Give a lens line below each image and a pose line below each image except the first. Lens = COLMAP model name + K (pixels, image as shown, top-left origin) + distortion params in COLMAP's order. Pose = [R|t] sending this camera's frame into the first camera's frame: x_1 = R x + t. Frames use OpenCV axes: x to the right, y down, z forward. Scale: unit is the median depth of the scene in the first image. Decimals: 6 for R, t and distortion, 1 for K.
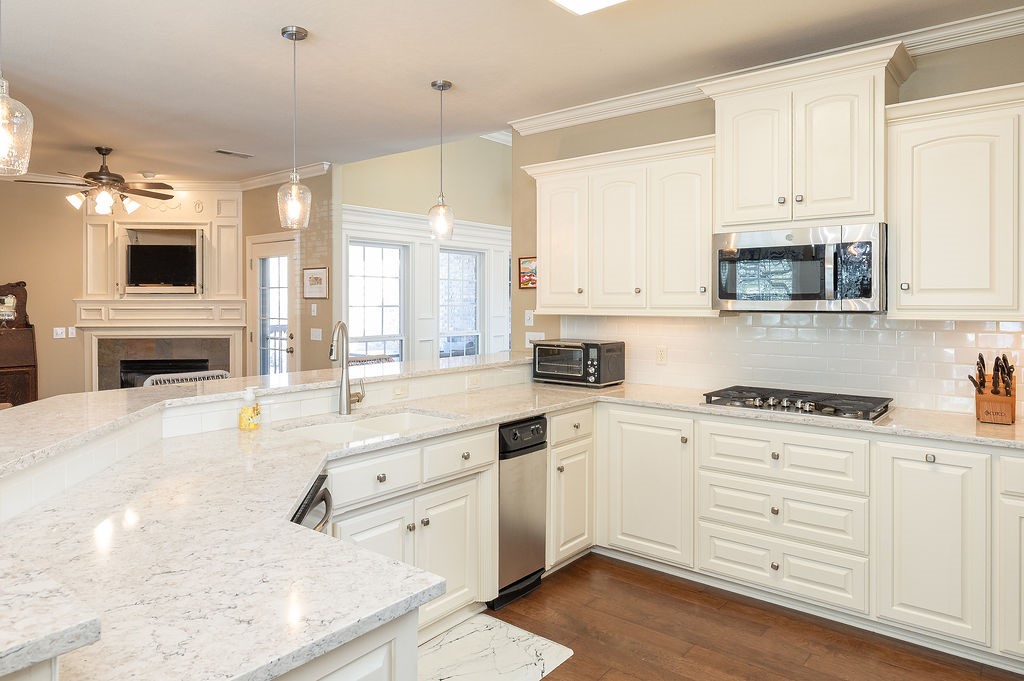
lens RADIAL K [[653.8, 0, 508.4], [0, 653.8, 301.9], [0, 0, 1]] dist [0.002419, 0.000055]
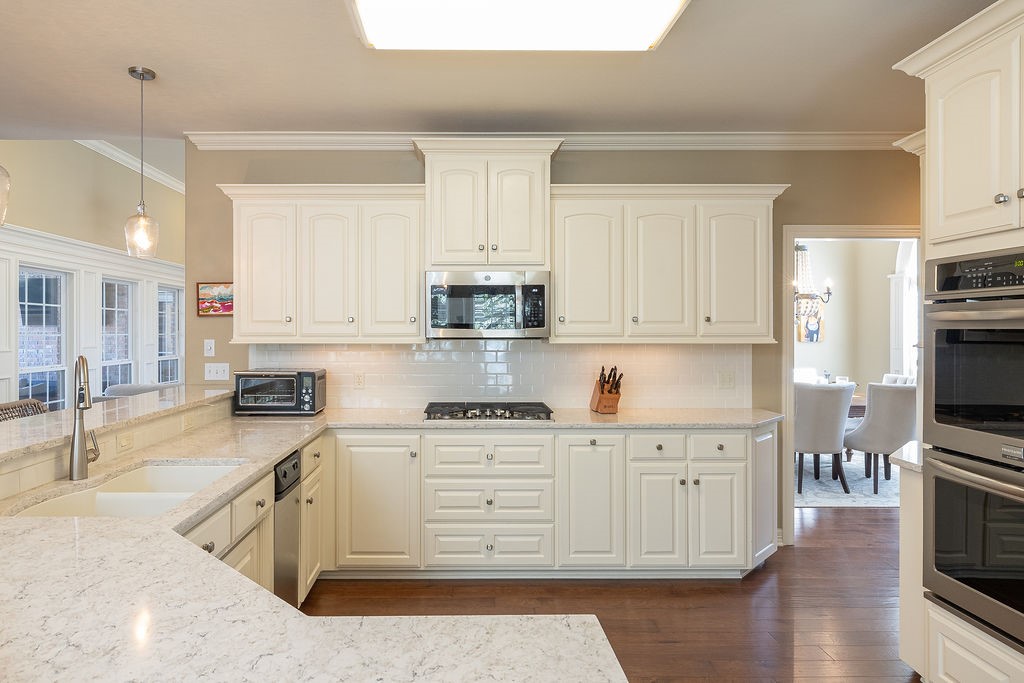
lens RADIAL K [[580.4, 0, 512.0], [0, 580.4, 329.6], [0, 0, 1]] dist [0.002215, -0.000149]
pose [[0.768246, 0.000606, 0.640155, -0.237484], [0.000547, 0.999999, -0.001603, 0.000331], [-0.640155, 0.001582, 0.768244, 0.133155]]
